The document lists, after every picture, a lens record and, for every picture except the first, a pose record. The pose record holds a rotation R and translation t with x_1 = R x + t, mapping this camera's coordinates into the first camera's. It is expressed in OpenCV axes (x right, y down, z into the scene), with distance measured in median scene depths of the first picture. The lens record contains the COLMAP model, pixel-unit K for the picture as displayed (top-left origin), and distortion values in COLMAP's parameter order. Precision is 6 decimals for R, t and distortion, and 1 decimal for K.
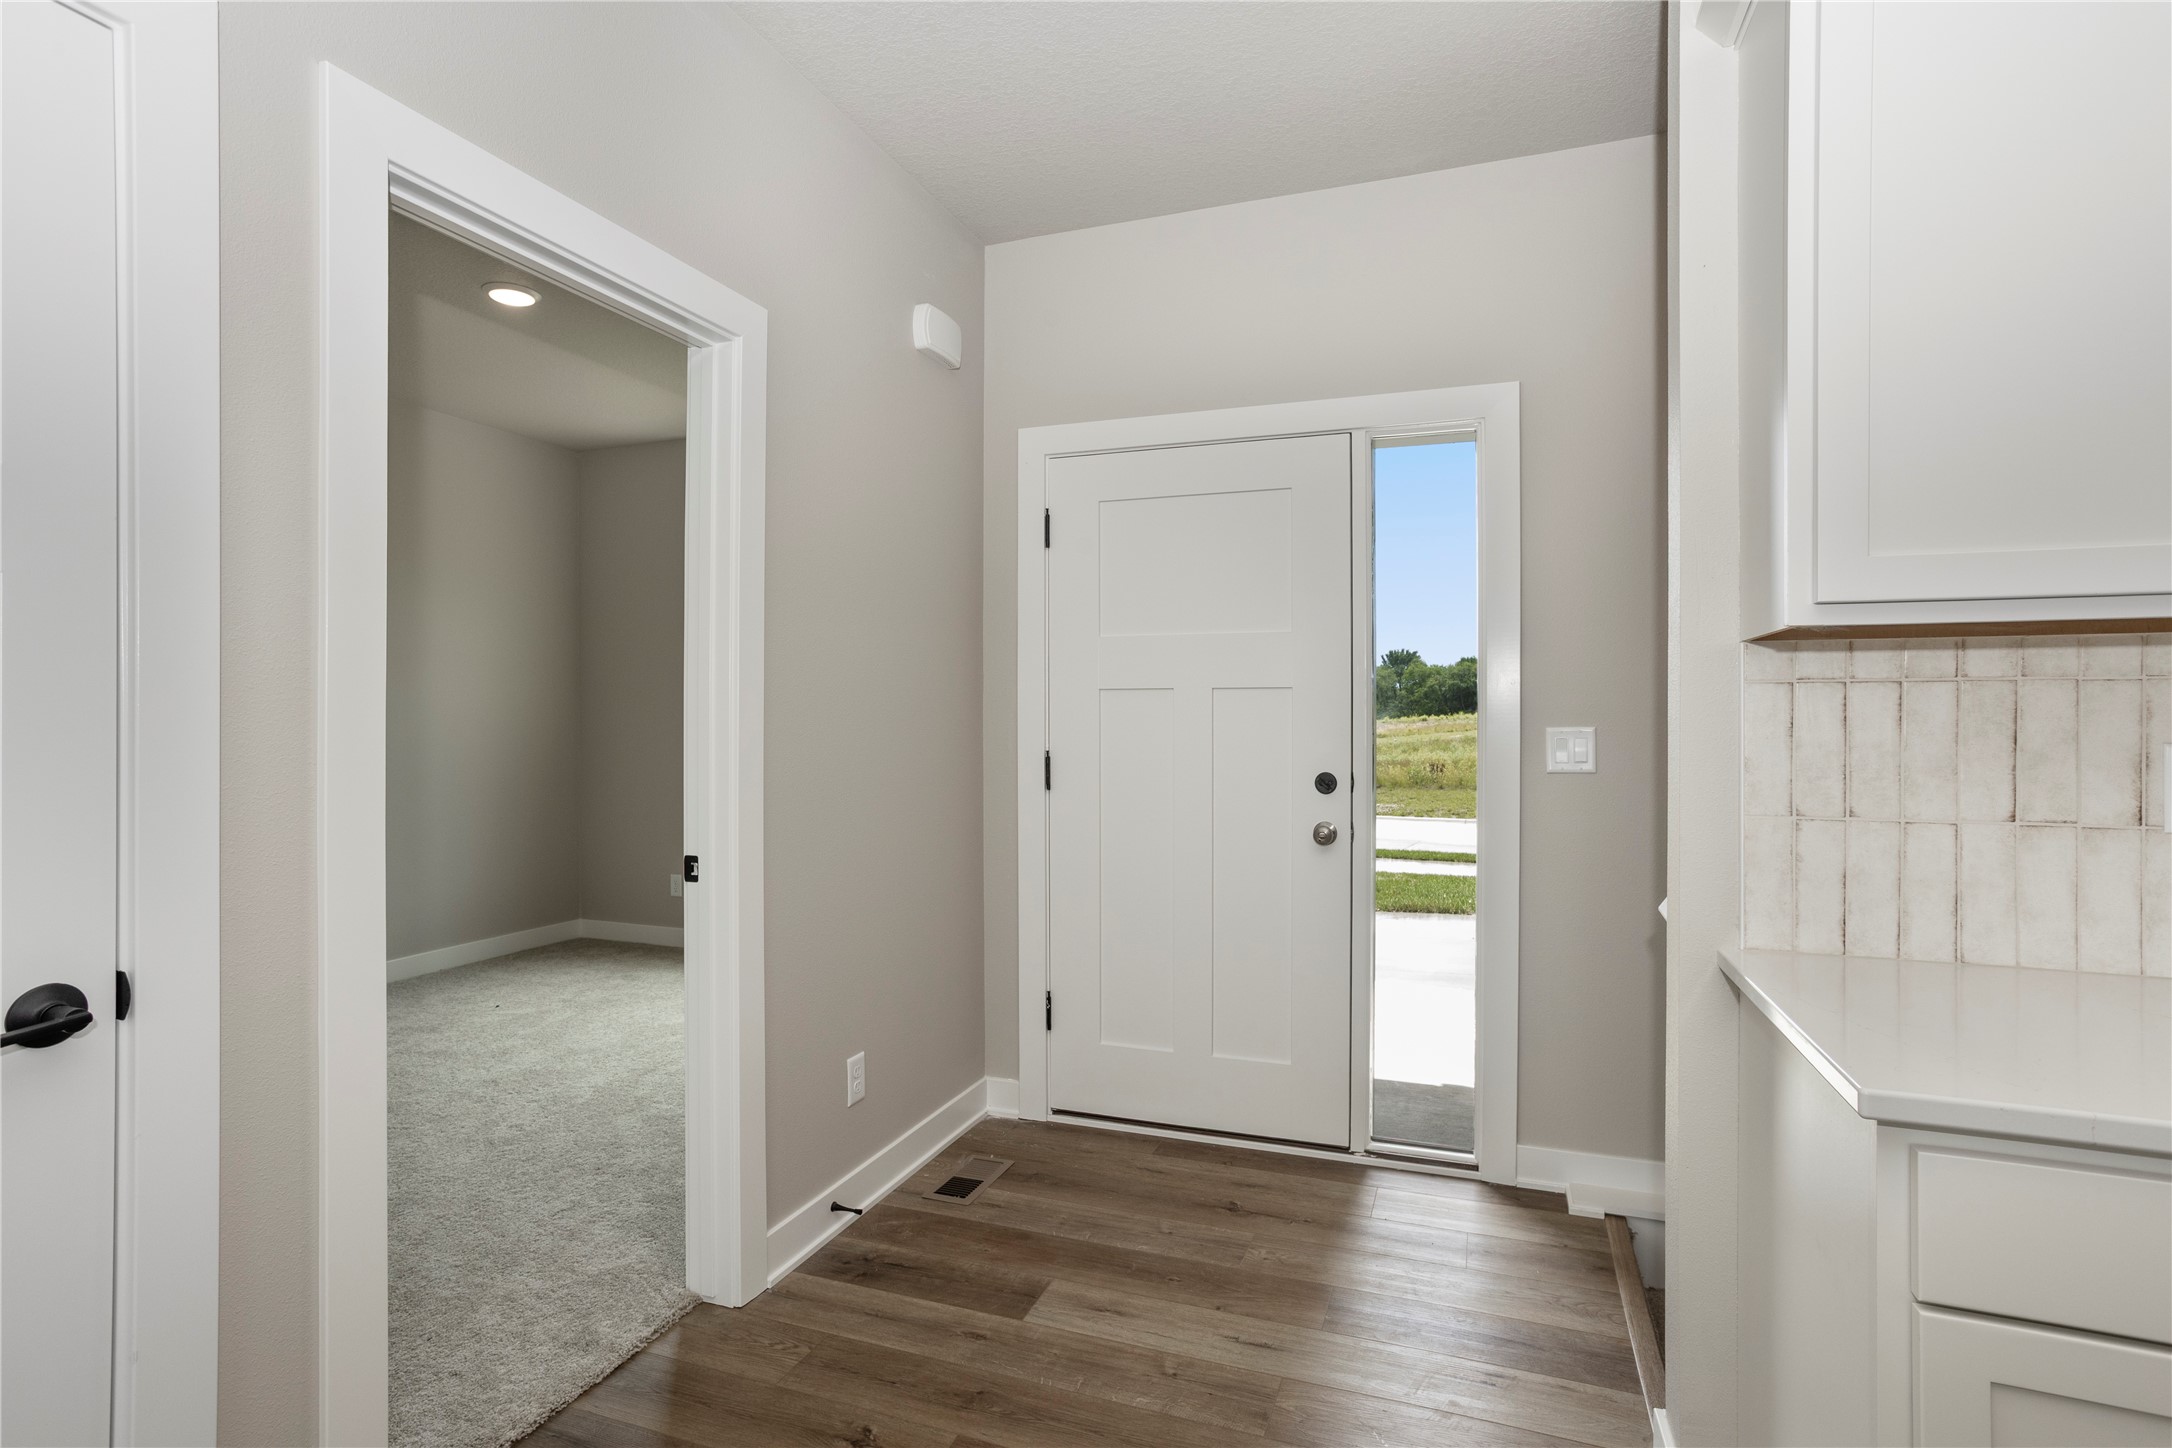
lens RADIAL K [[1077.0, 0, 1091.4], [0, 1077.0, 727.1], [0, 0, 1]] dist [-0.026016, 0.013865]
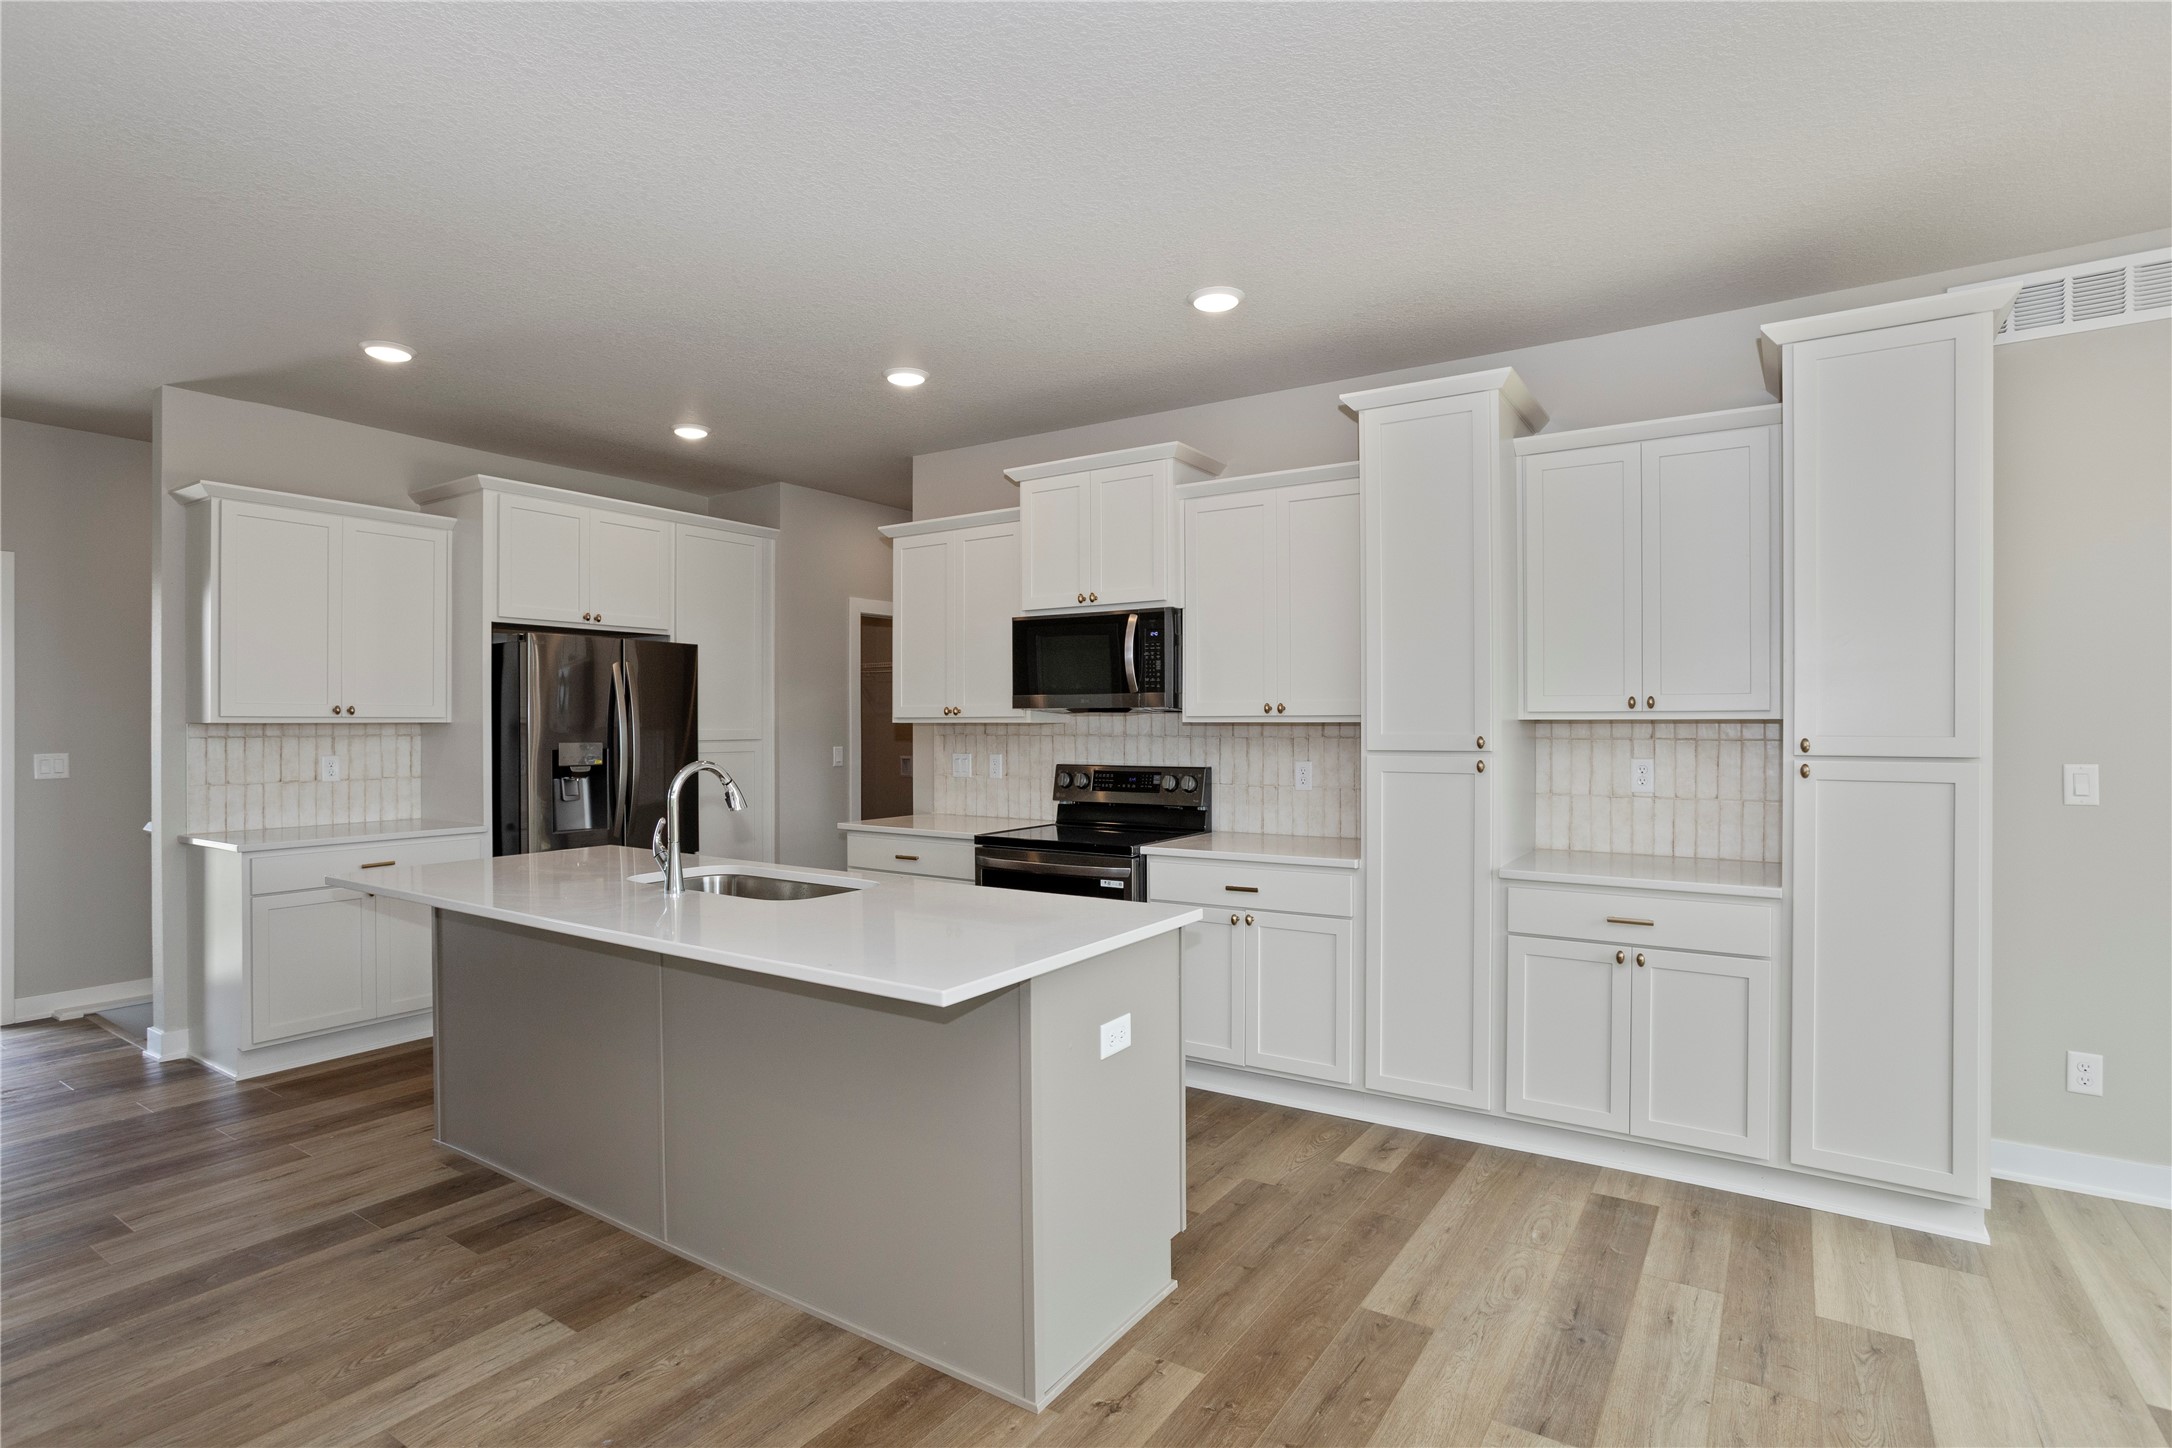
lens RADIAL K [[1077.5, 0, 1074.6], [0, 1077.5, 726.5], [0, 0, 1]] dist [-0.033609, 0.017234]
pose [[0.239932, -0.004785, 0.970778, -1.559858], [0.008728, 0.999958, 0.002771, -0.060566], [-0.970750, 0.007808, 0.239964, -1.957166]]
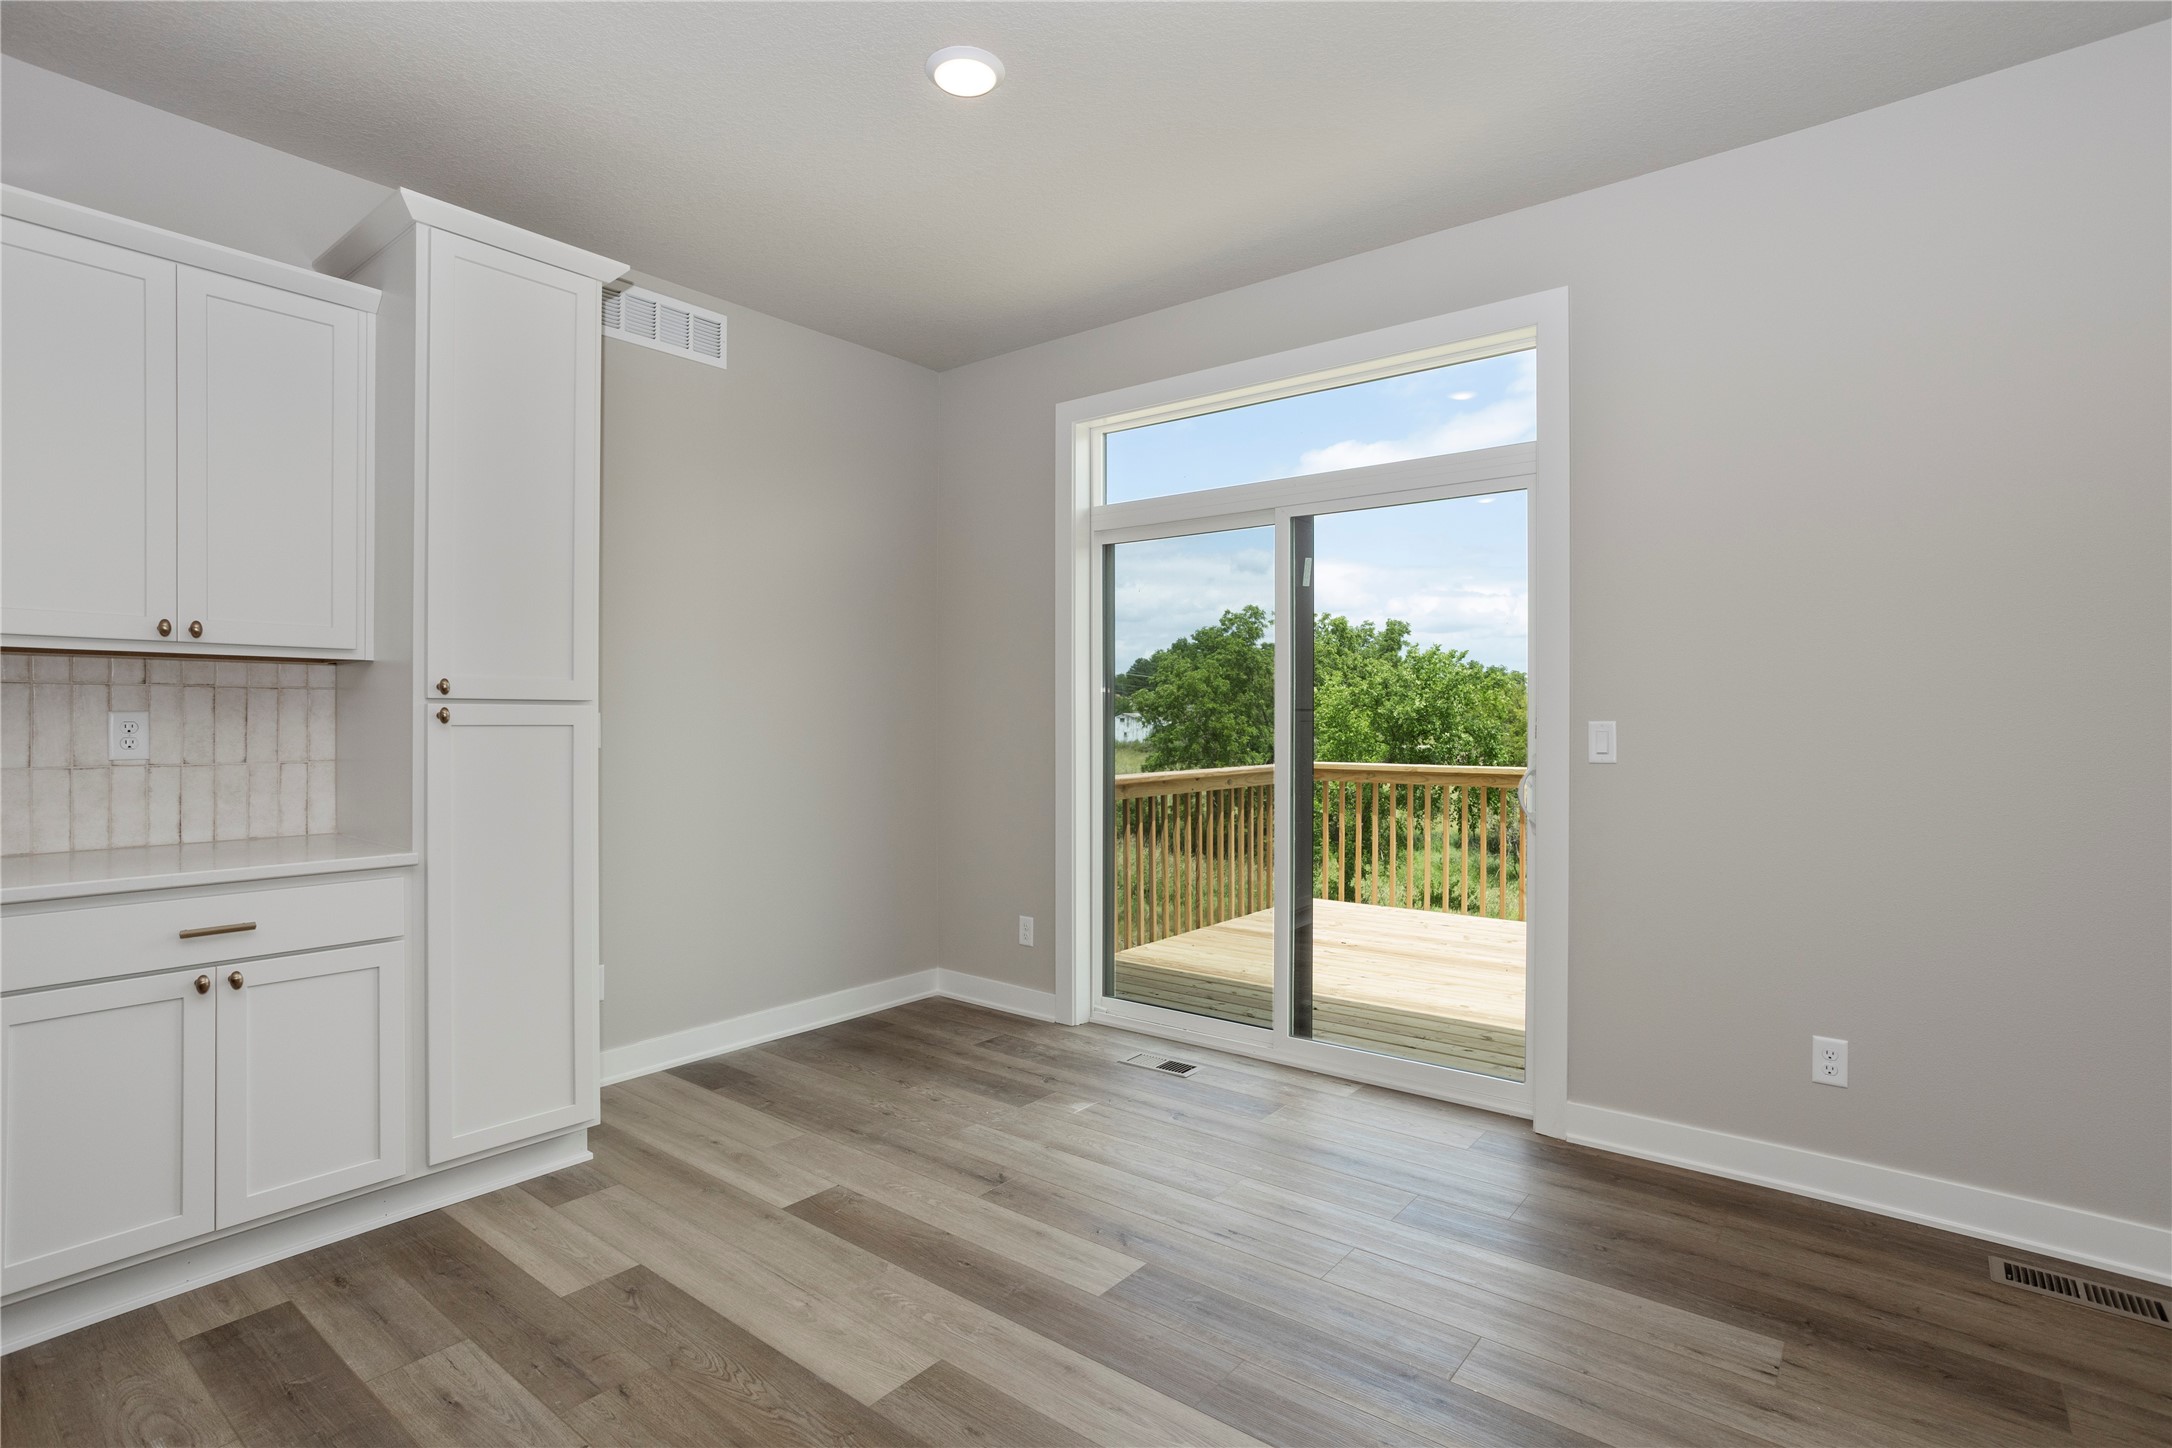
lens RADIAL K [[1077.0, 0, 1099.5], [0, 1077.0, 715.8], [0, 0, 1]] dist [-0.026016, 0.013865]
pose [[-0.950656, -0.002405, 0.310236, -0.934383], [-0.000897, 0.999987, 0.005003, 0.023268], [-0.310244, 0.004478, -0.950646, -1.500756]]
